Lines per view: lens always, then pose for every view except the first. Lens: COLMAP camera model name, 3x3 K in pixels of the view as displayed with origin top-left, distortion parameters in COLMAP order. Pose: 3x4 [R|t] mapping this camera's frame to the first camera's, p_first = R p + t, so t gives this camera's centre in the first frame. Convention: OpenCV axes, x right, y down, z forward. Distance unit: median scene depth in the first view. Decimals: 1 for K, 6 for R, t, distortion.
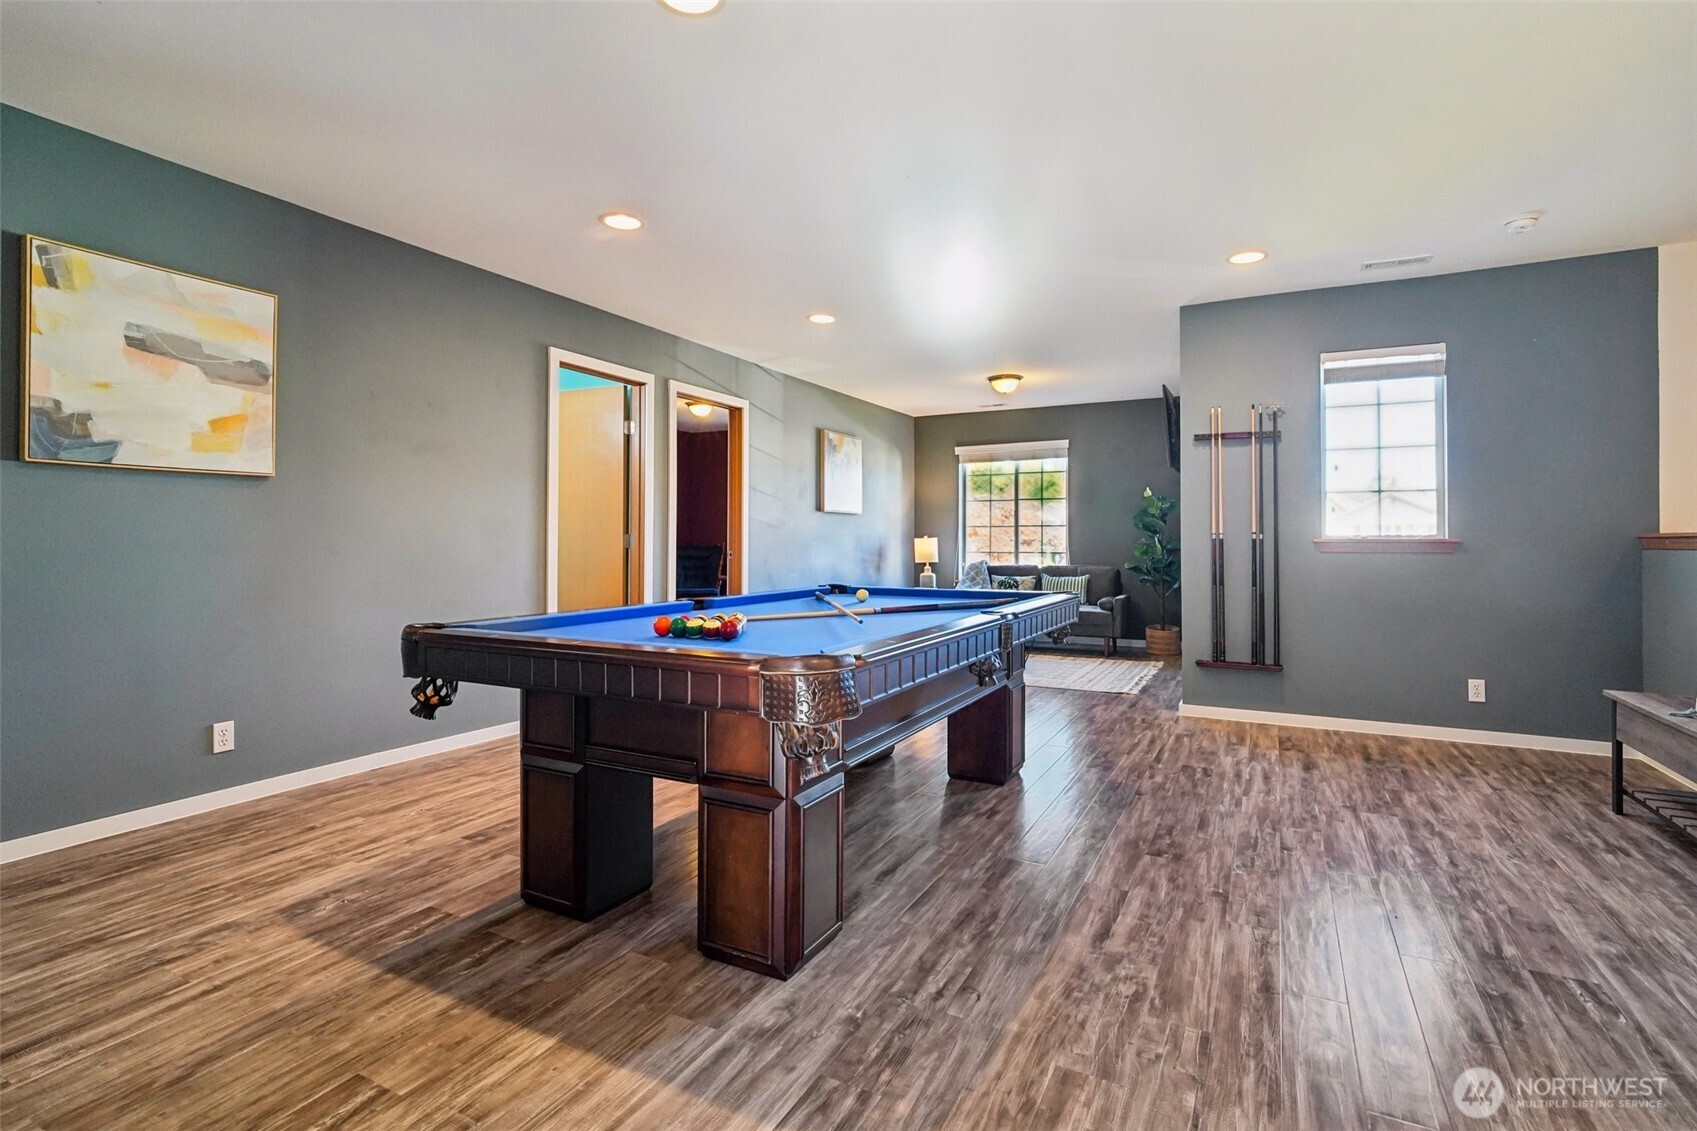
lens RADIAL K [[804.1, 0, 853.0], [0, 804.1, 547.5], [0, 0, 1]] dist [-0.026349, 0.012907]
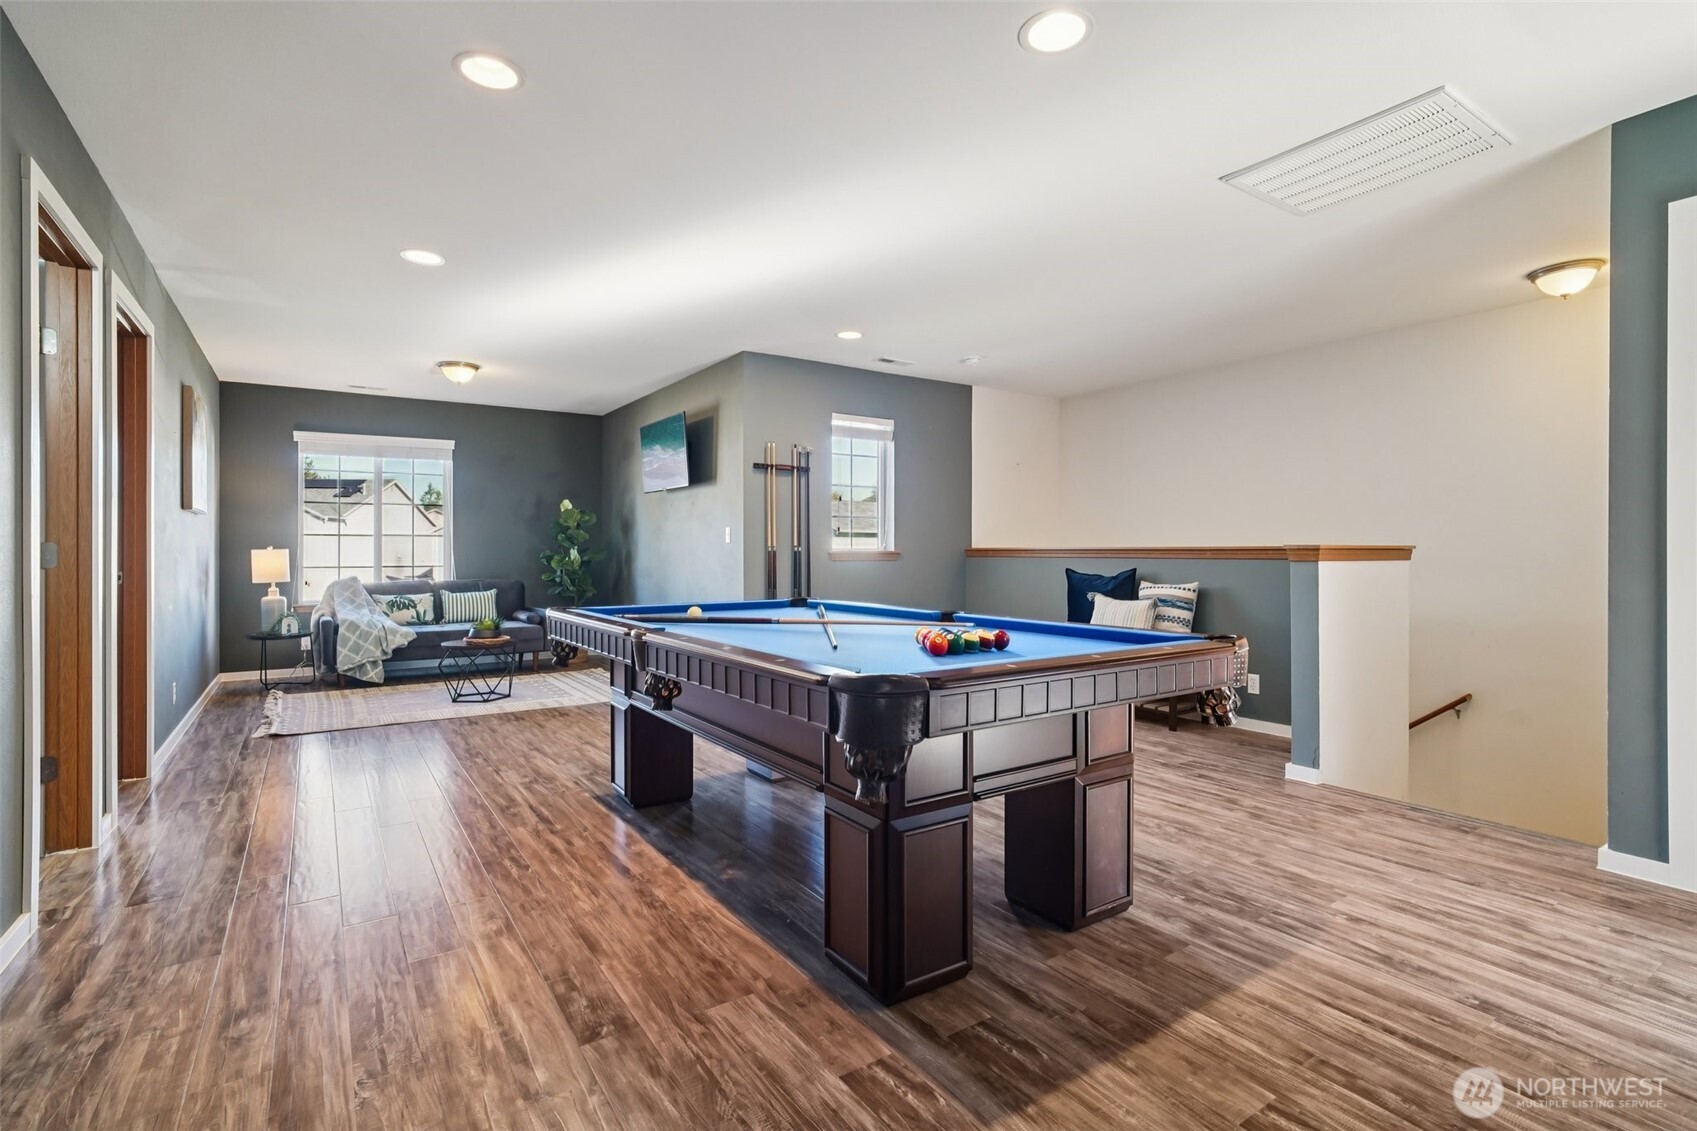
lens RADIAL K [[804.1, 0, 853.0], [0, 804.1, 547.5], [0, 0, 1]] dist [-0.026349, 0.012907]
pose [[0.470296, 0.005916, 0.882489, -1.121706], [0.007852, 0.999910, -0.010887, -0.003809], [-0.882474, 0.012050, 0.470207, 0.645277]]
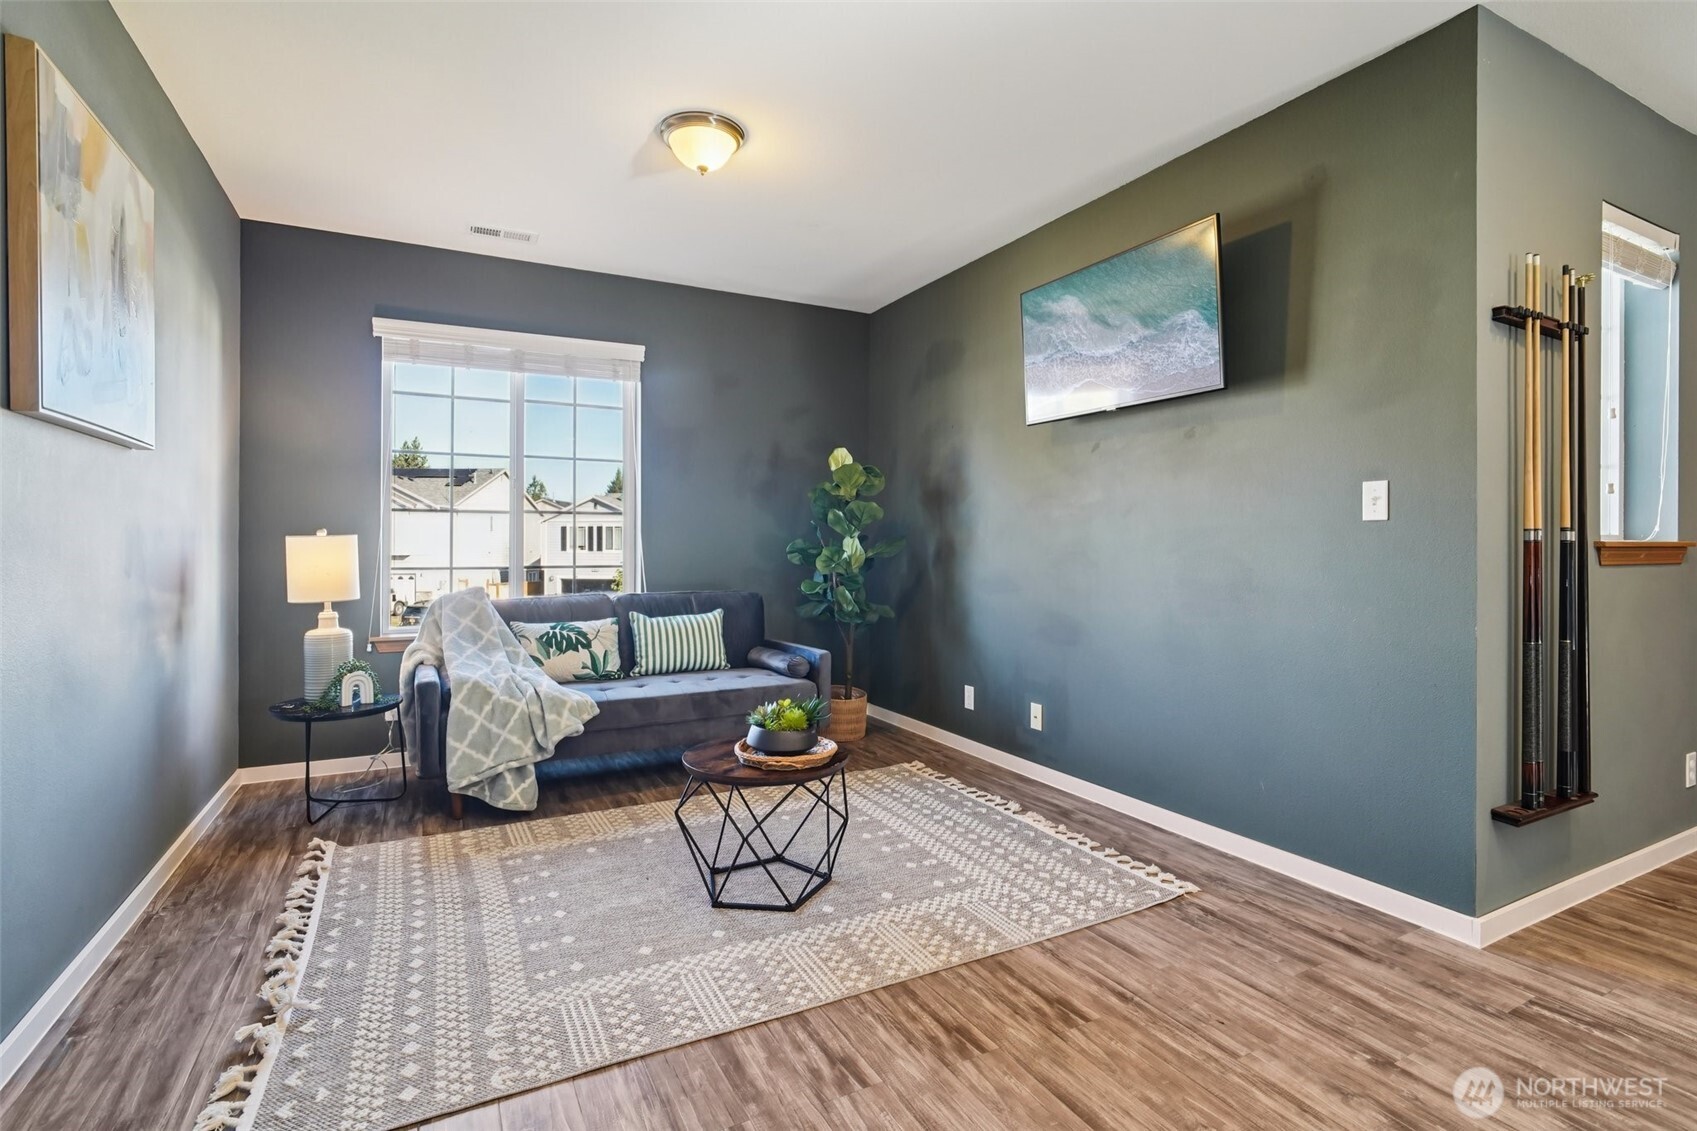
lens RADIAL K [[808.3, 0, 855.8], [0, 808.3, 530.4], [0, 0, 1]] dist [-0.003417, -0.000971]
pose [[0.561945, 0.014970, 0.827039, -0.301307], [0.005781, 0.999741, -0.022024, -0.016598], [-0.827155, 0.017157, 0.561713, 2.123739]]
